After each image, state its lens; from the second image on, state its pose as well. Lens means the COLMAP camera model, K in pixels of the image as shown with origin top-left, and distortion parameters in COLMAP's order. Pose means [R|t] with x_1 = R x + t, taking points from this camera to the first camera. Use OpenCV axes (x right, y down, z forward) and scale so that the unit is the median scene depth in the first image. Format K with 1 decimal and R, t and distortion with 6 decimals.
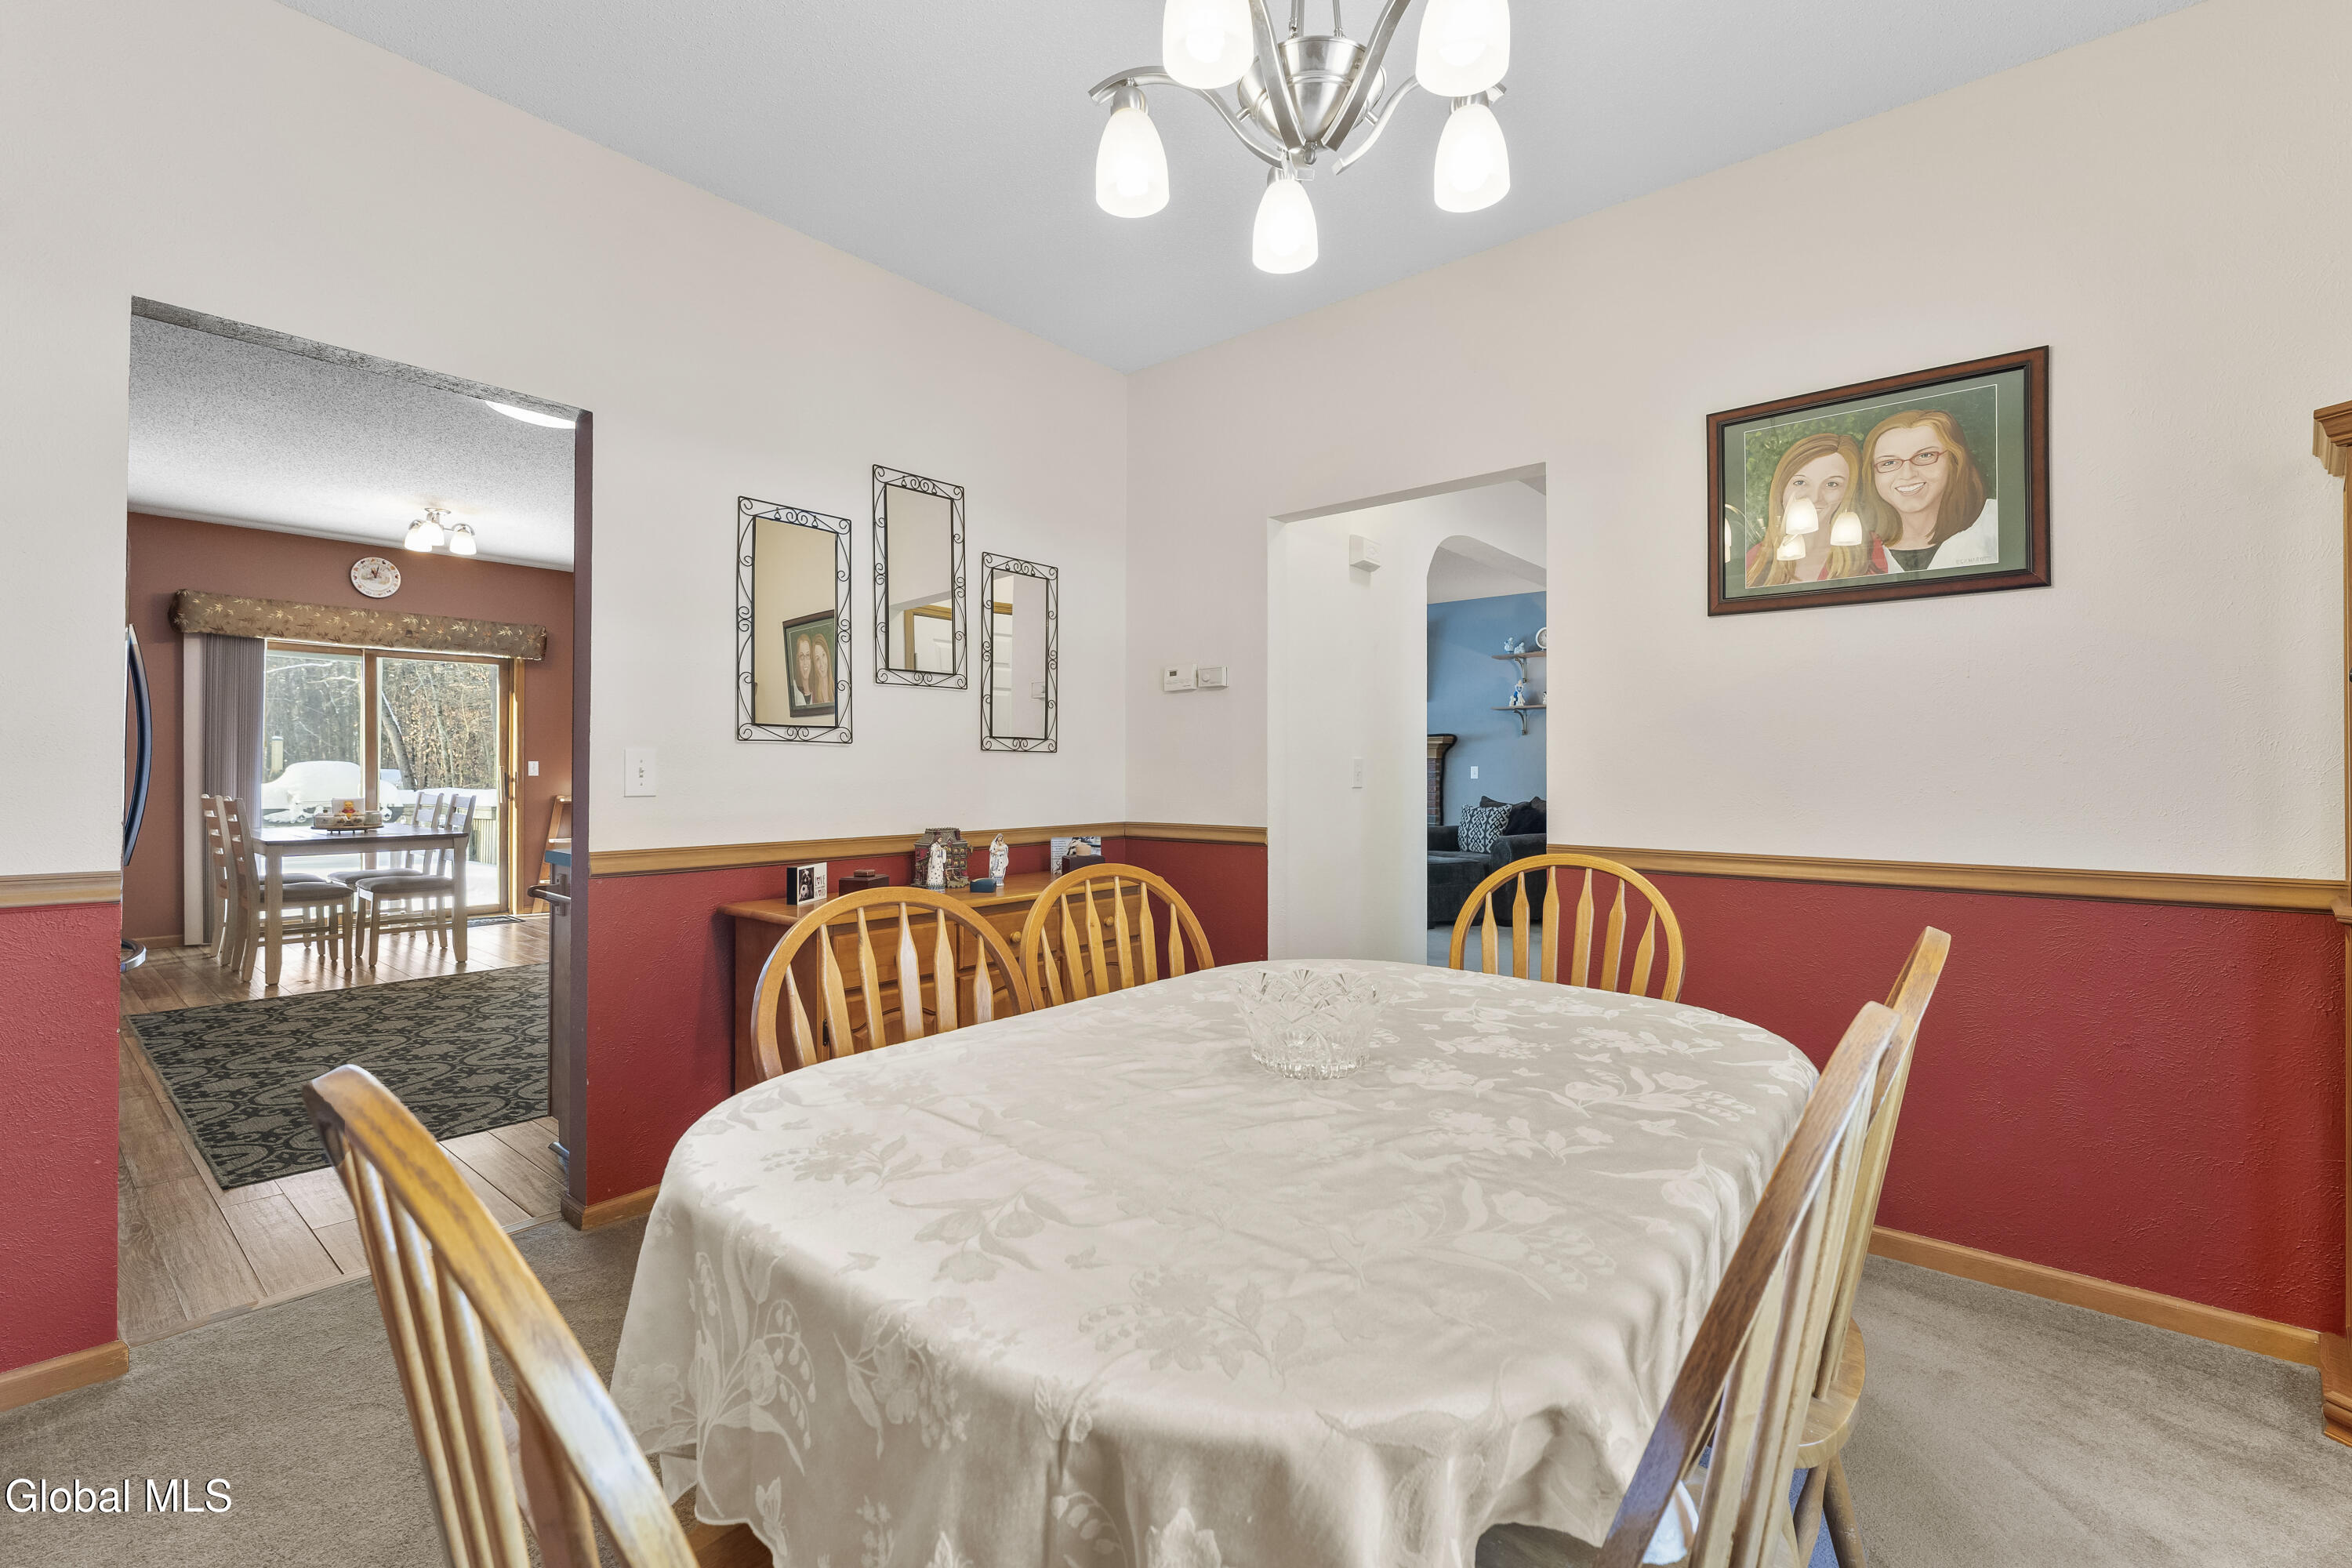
lens RADIAL K [[1012.4, 0, 1175.2], [0, 1012.4, 762.8], [0, 0, 1]] dist [-0.001102, -0.000258]
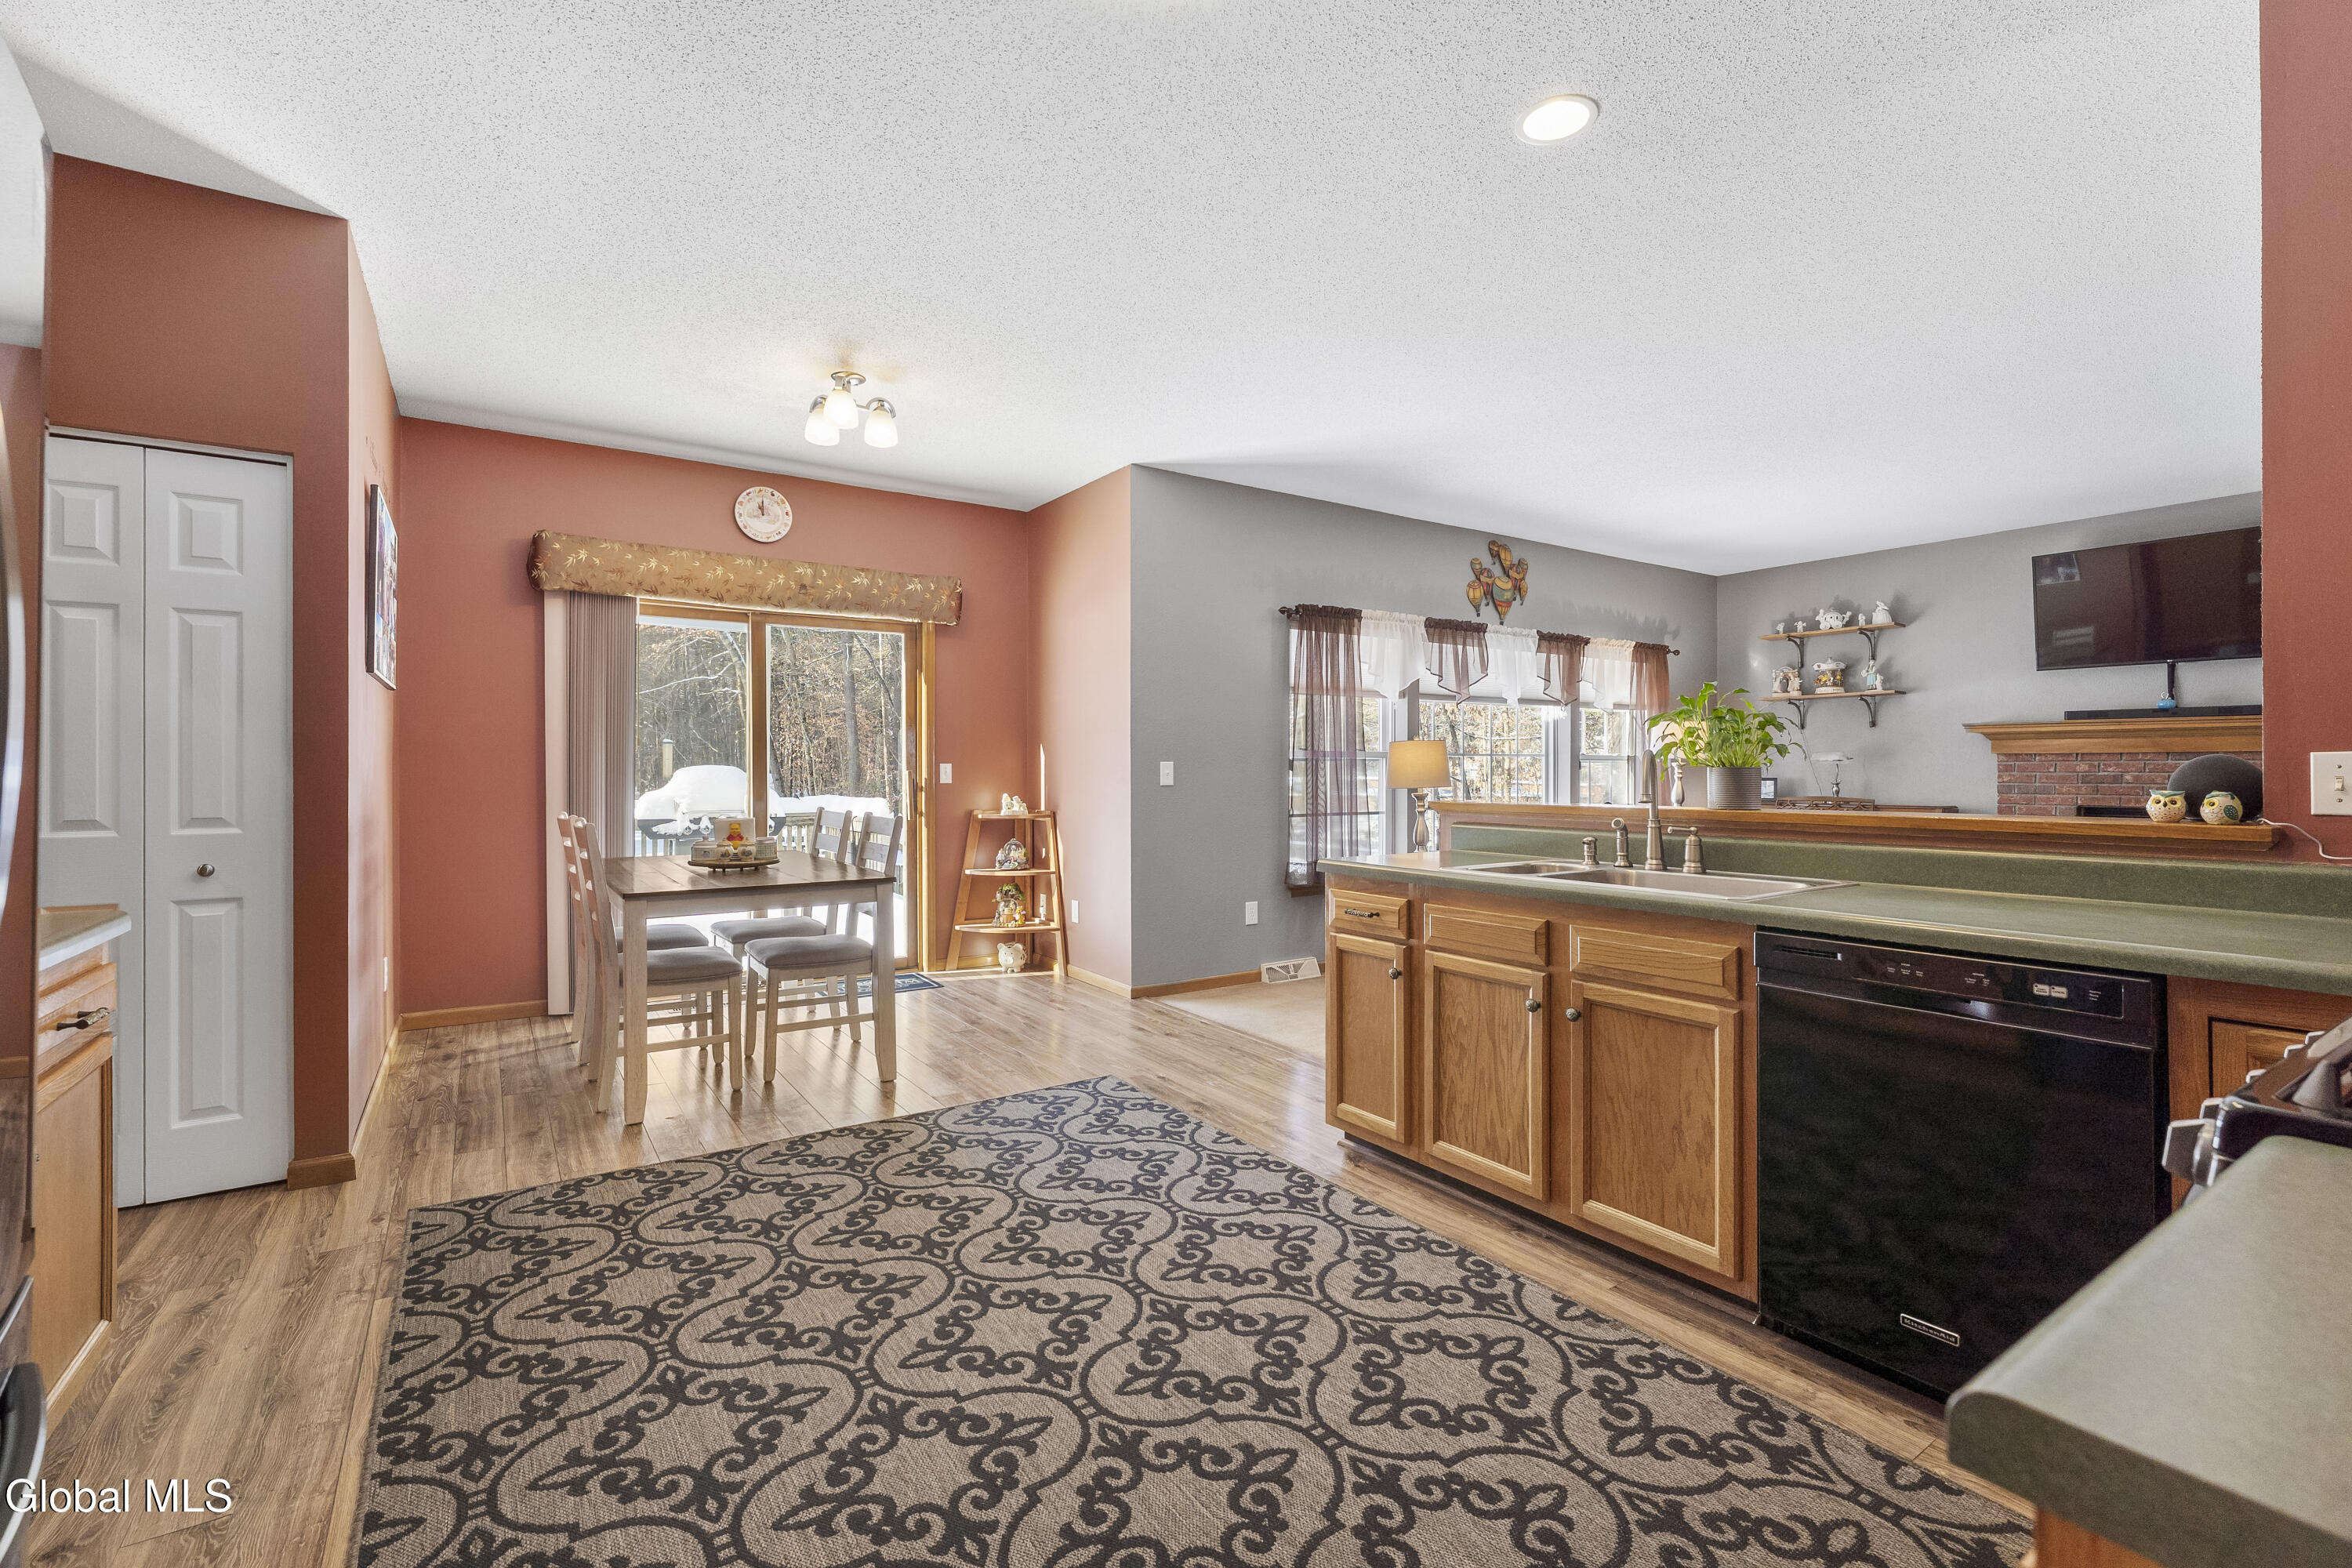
lens RADIAL K [[1036.5, 0, 1178.1], [0, 1036.5, 770.6], [0, 0, 1]] dist [-0.000296, 0.000070]
pose [[0.961496, -0.002019, -0.274810, -0.316214], [0.003593, 0.999980, 0.005224, 0.000402], [0.274794, -0.006010, 0.961484, 0.384326]]
